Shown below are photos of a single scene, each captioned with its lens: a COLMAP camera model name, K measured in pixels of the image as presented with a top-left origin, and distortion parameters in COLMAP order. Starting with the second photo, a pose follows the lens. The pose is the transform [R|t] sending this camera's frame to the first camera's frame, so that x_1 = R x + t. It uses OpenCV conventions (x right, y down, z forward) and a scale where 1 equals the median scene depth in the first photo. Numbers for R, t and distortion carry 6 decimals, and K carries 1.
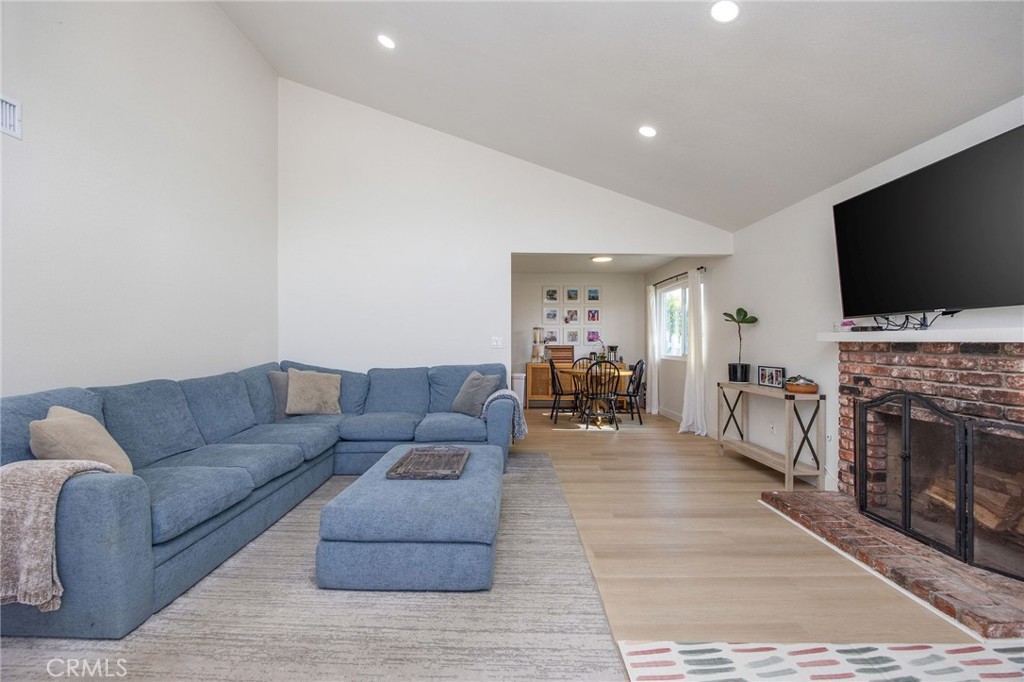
lens RADIAL K [[451.0, 0, 512.0], [0, 451.0, 341.0], [0, 0, 1]] dist [-0.012628, 0.000303]
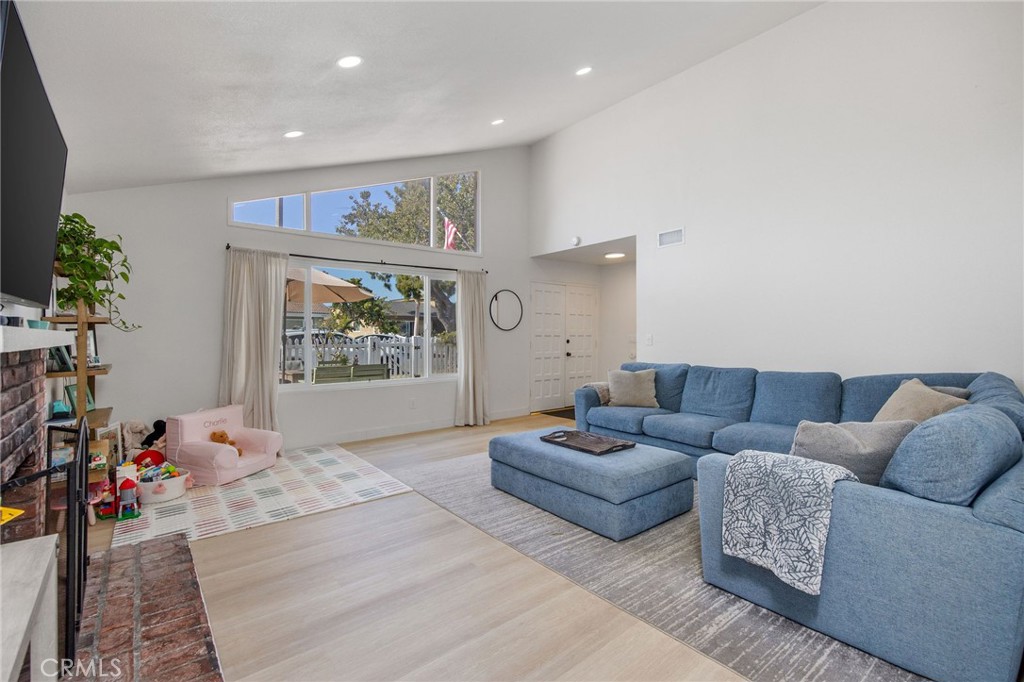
lens RADIAL K [[451.0, 0, 512.0], [0, 451.0, 341.0], [0, 0, 1]] dist [-0.012628, 0.000303]
pose [[-0.784487, -0.002661, -0.620140, 0.617728], [-0.000938, 0.999995, -0.003104, -0.000252], [0.620145, -0.001854, -0.784485, 1.543447]]
